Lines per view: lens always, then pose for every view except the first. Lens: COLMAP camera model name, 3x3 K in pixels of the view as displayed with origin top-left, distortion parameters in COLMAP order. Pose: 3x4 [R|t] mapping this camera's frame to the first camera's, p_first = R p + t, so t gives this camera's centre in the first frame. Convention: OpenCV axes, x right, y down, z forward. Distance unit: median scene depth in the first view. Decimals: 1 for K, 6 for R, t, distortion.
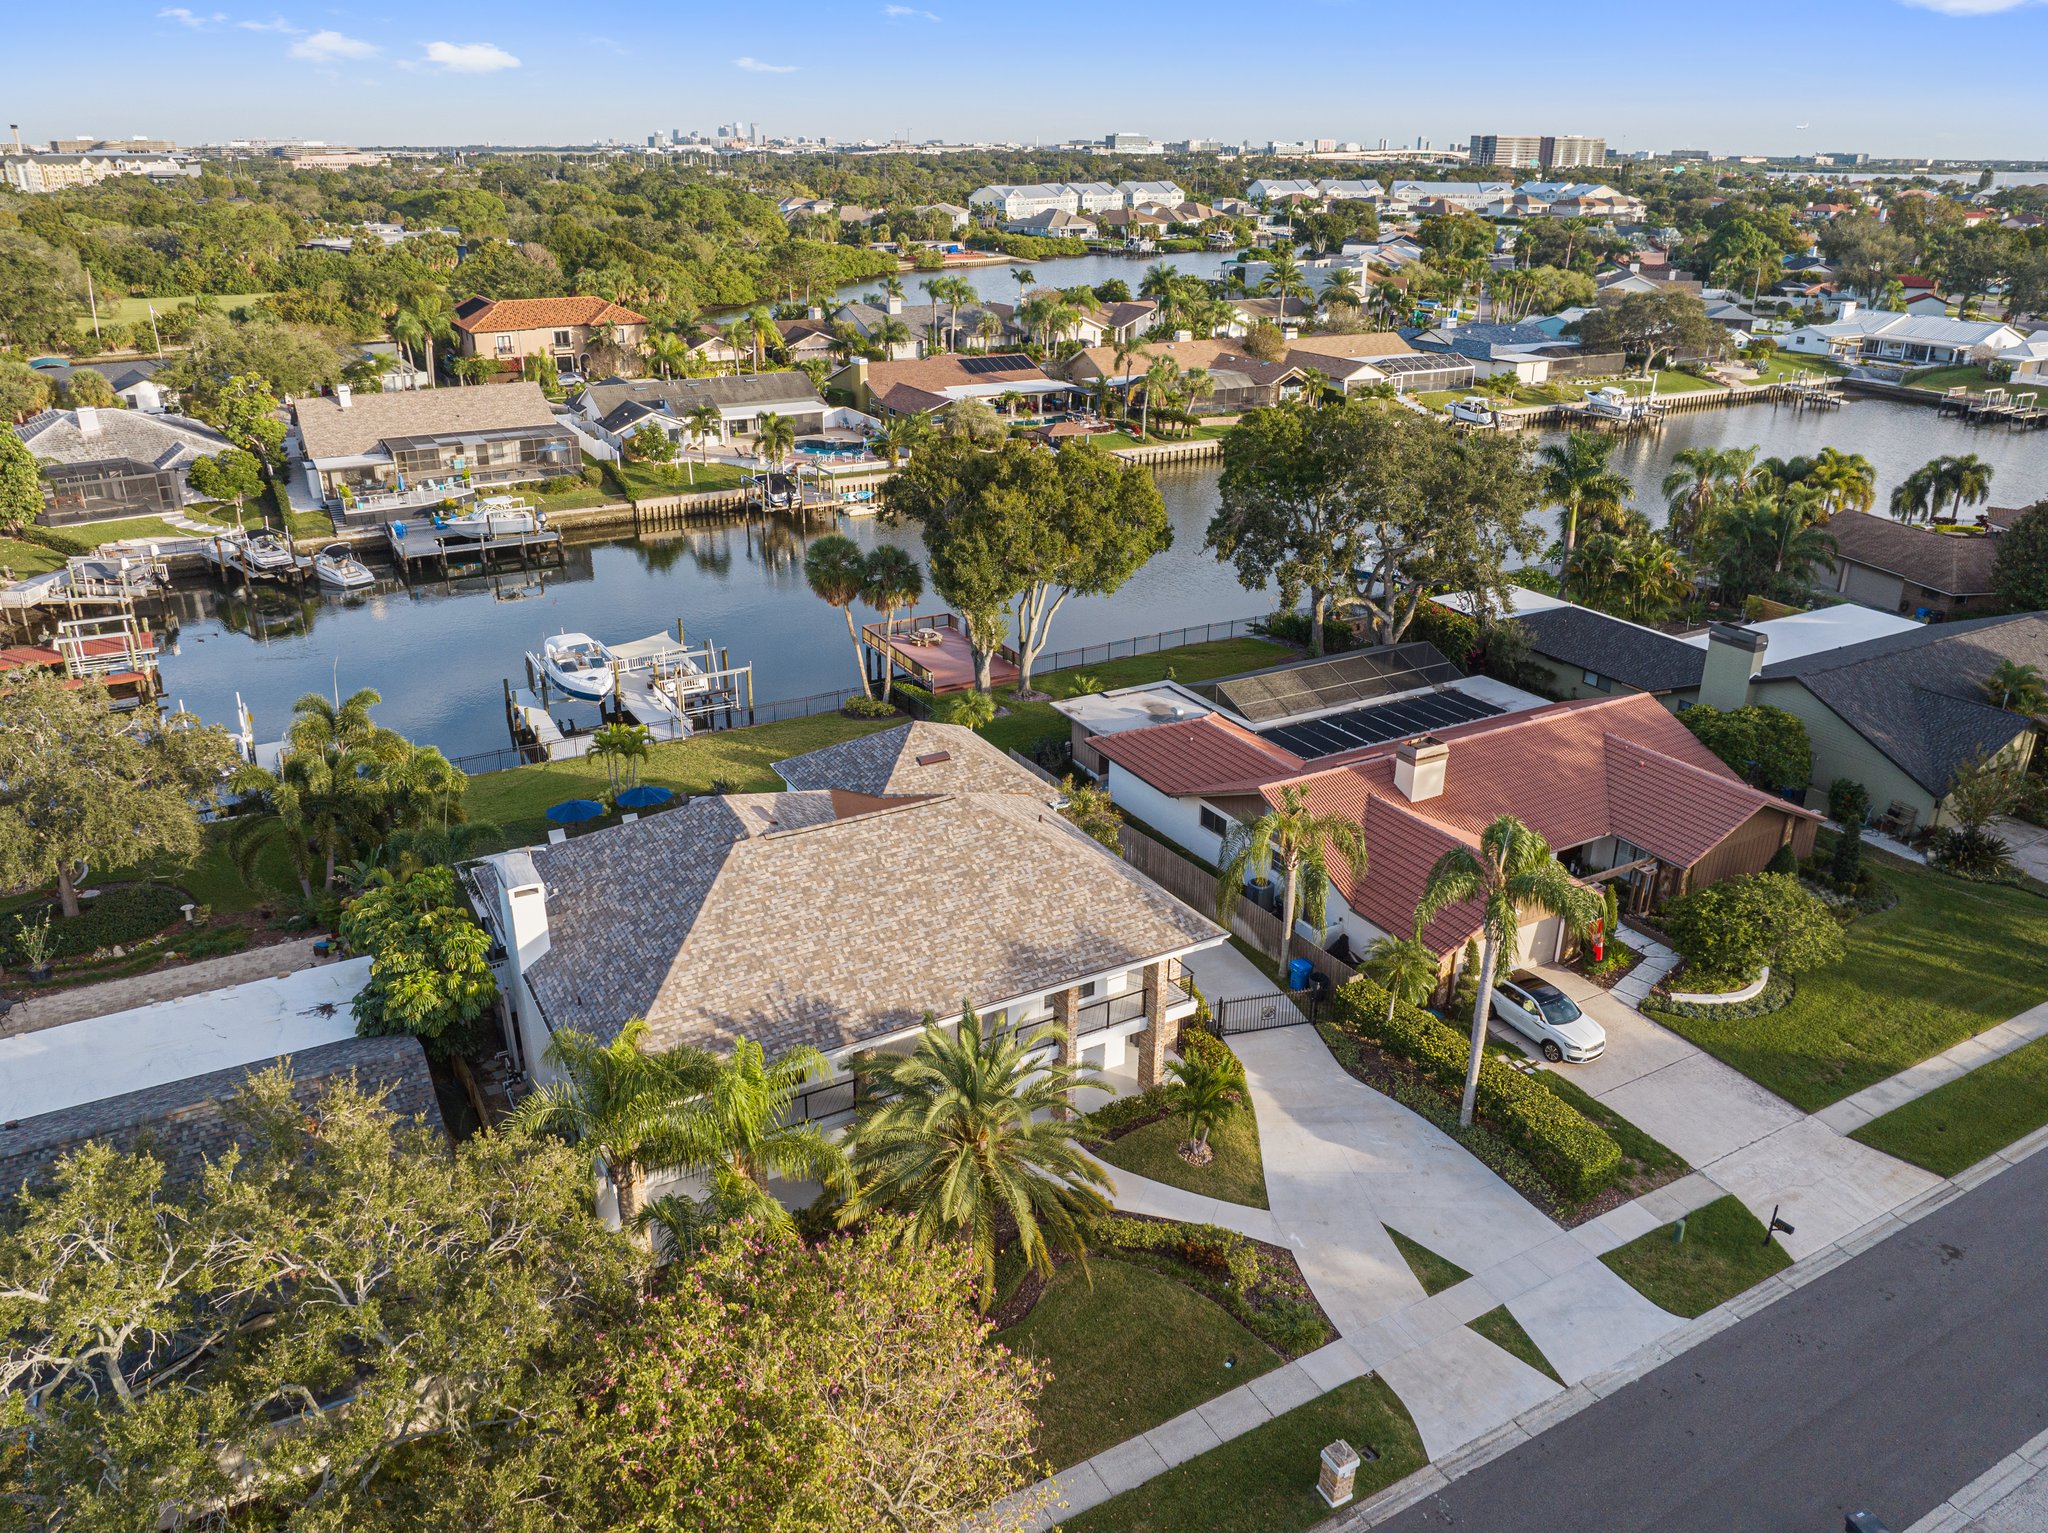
lens RADIAL K [[1484.0, 0, 1024.0], [0, 1484.0, 766.5], [0, 0, 1]] dist [-0.040538, -0.001980]
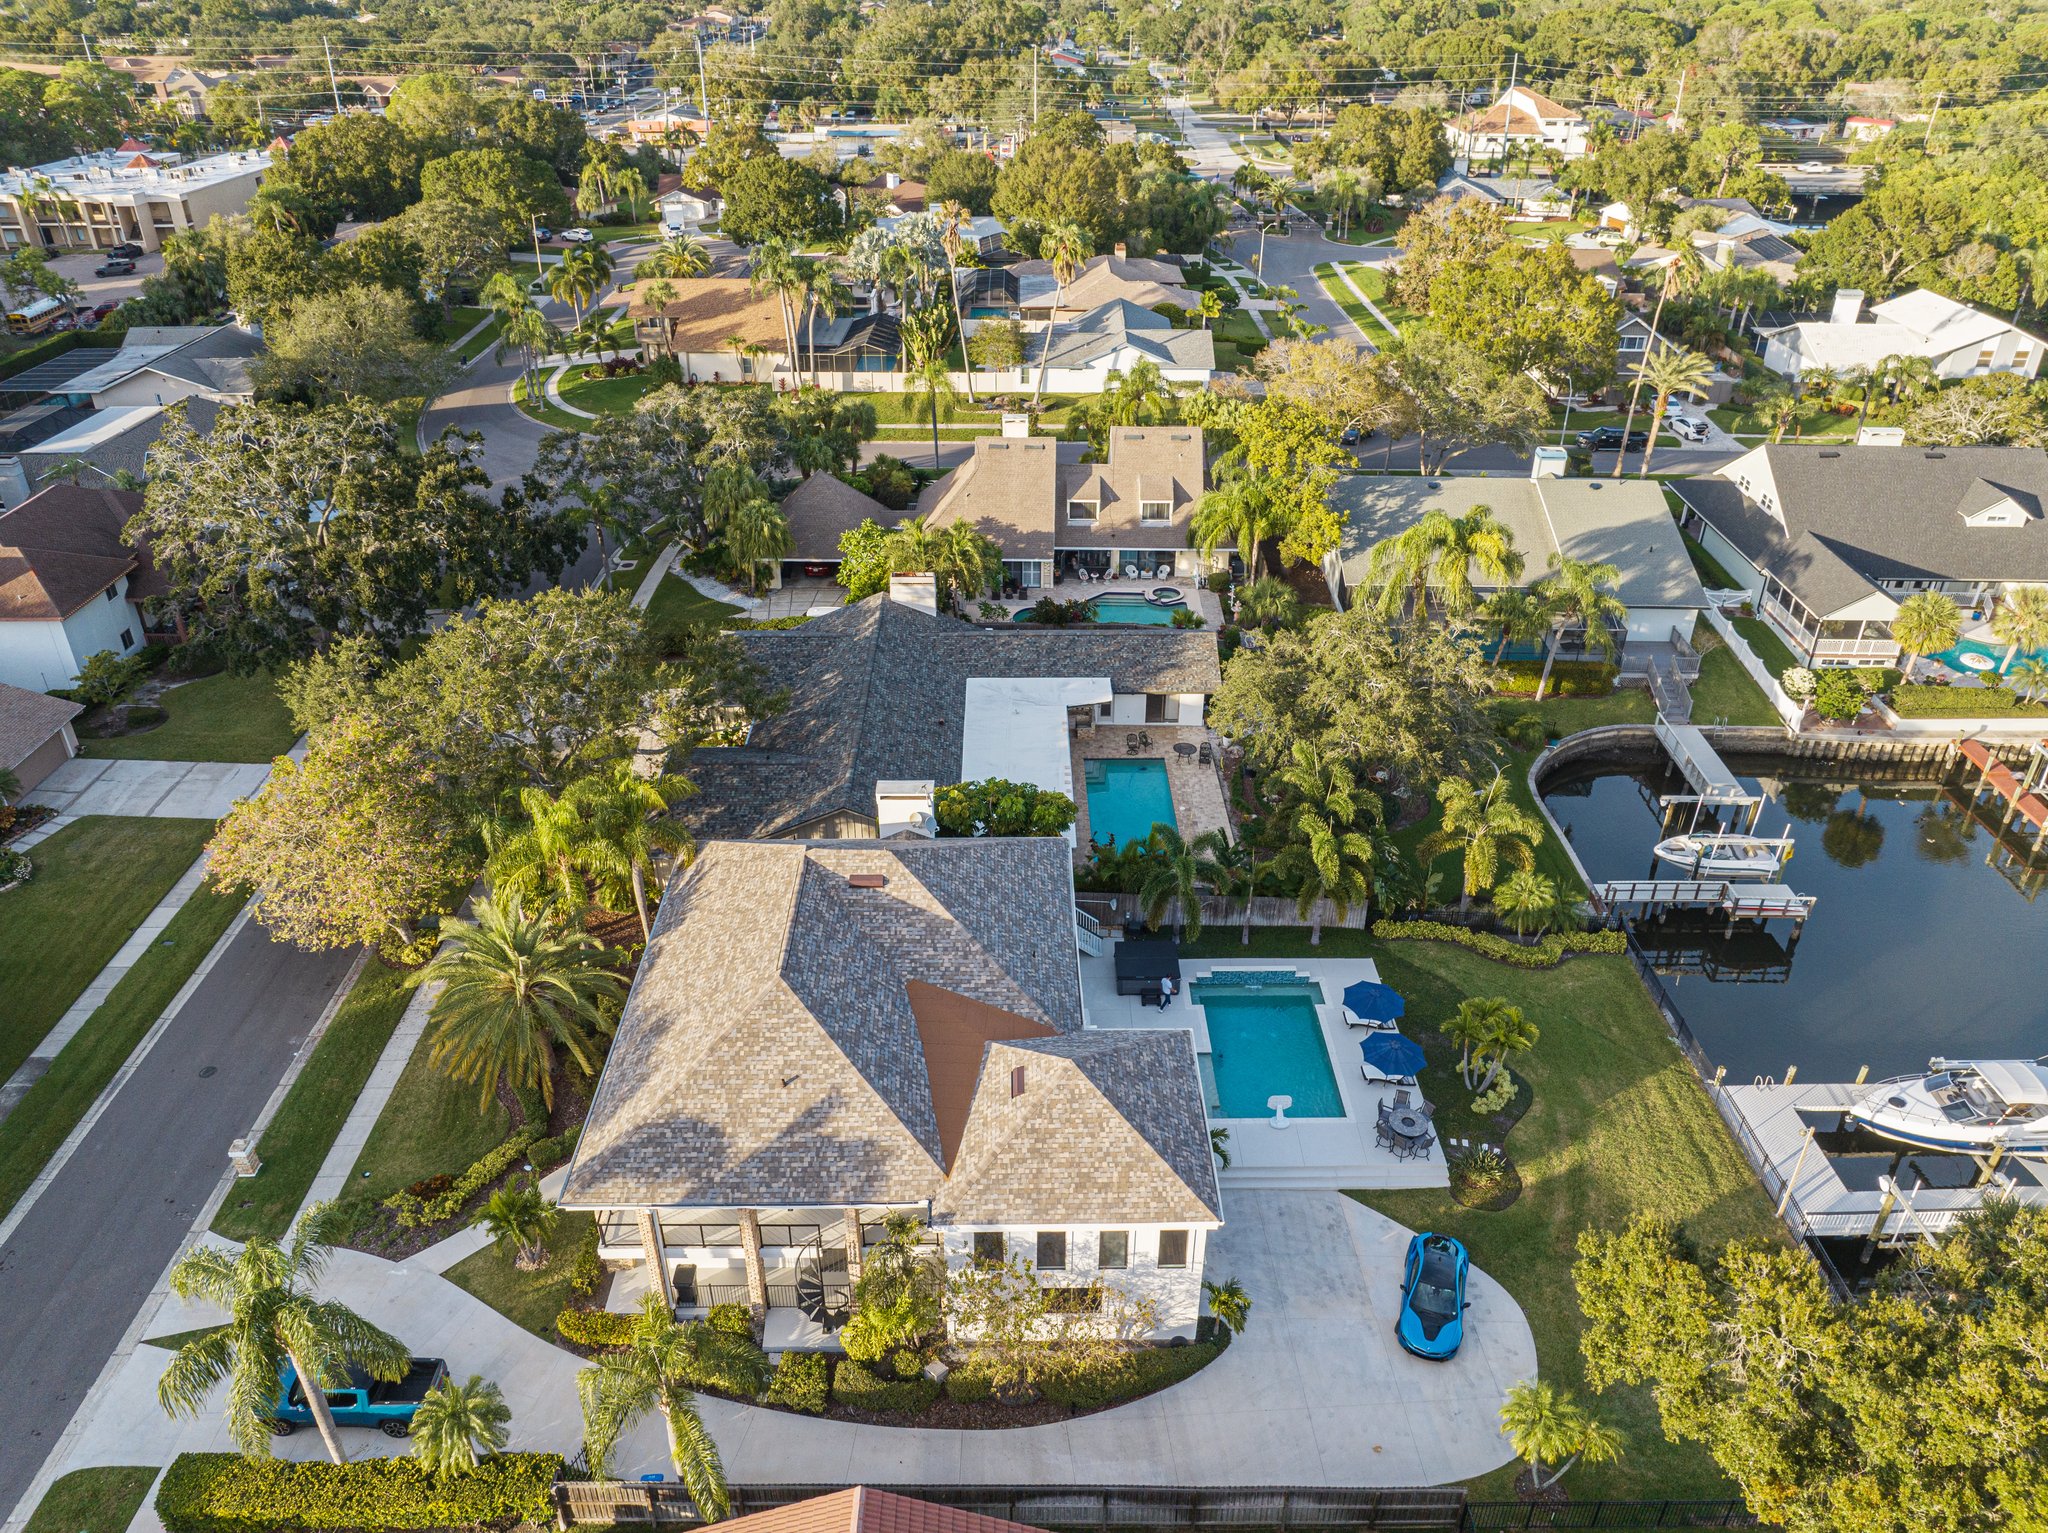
lens RADIAL K [[1447.7, 0, 1024.0], [0, 1447.7, 766.5], [0, 0, 1]] dist [-0.060746, 0.035665]
pose [[-0.481583, 0.437083, -0.759629, 0.227051], [-0.342728, 0.703810, 0.622245, -0.303124], [0.806607, 0.560009, -0.189143, 0.498626]]
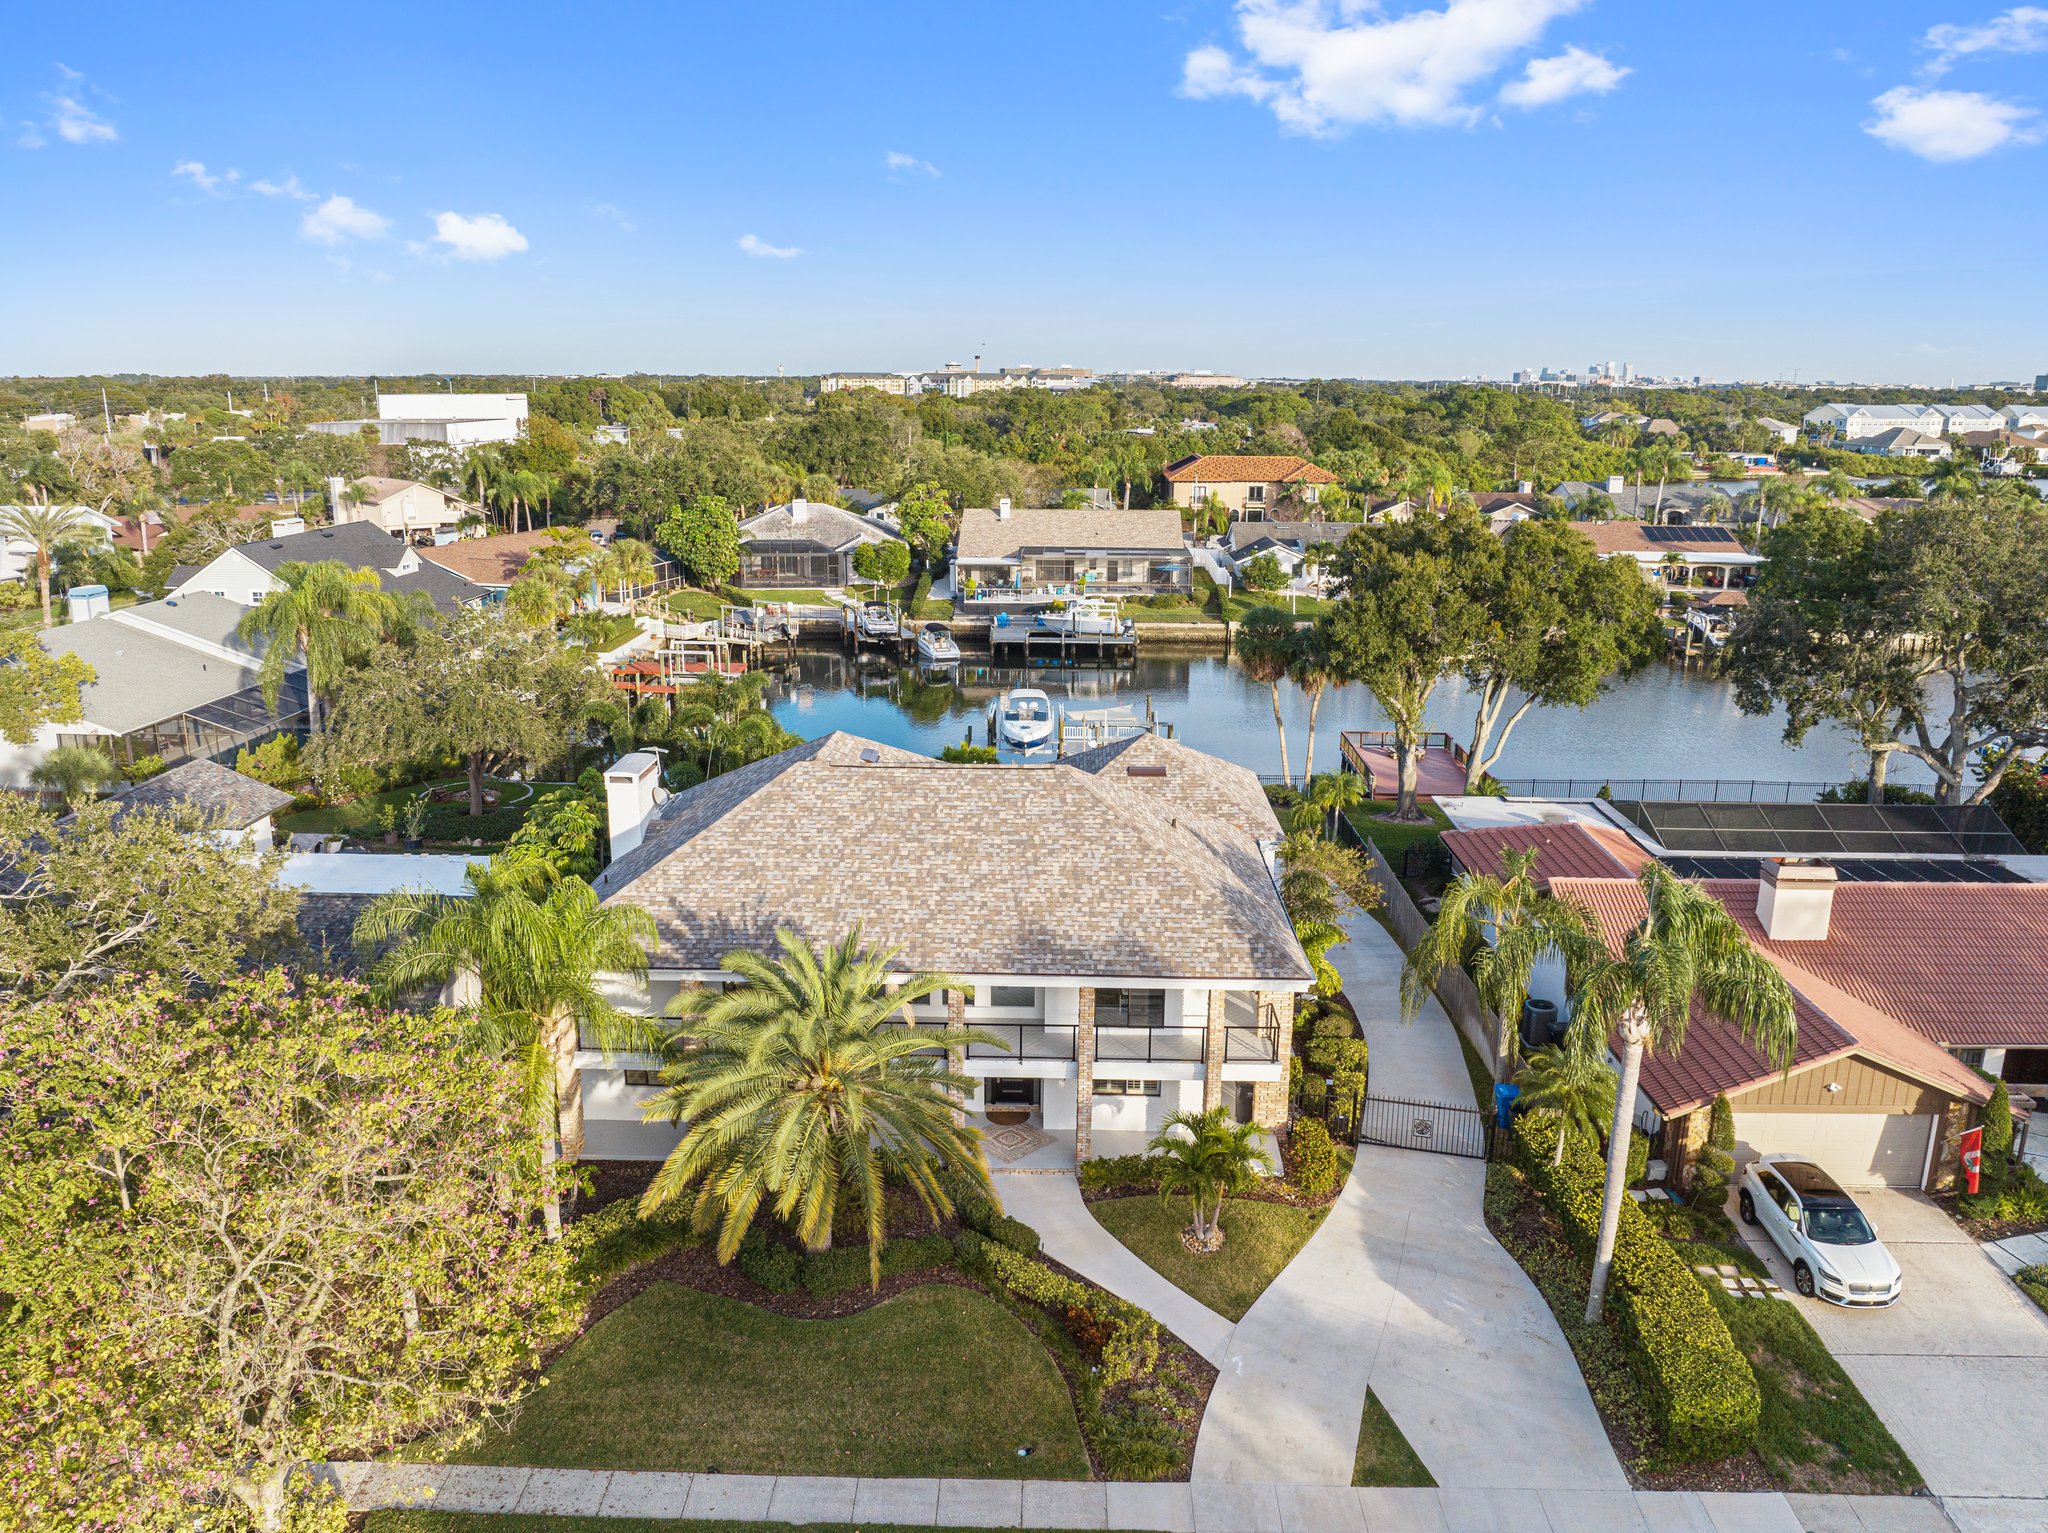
lens RADIAL K [[1491.6, 0, 1024.0], [0, 1491.6, 766.5], [0, 0, 1]] dist [-0.042186, 0.001211]
pose [[0.853840, 0.128492, -0.504427, 0.154756], [-0.201899, 0.974942, -0.093408, 0.042635], [0.479784, 0.181599, 0.858387, 0.090827]]
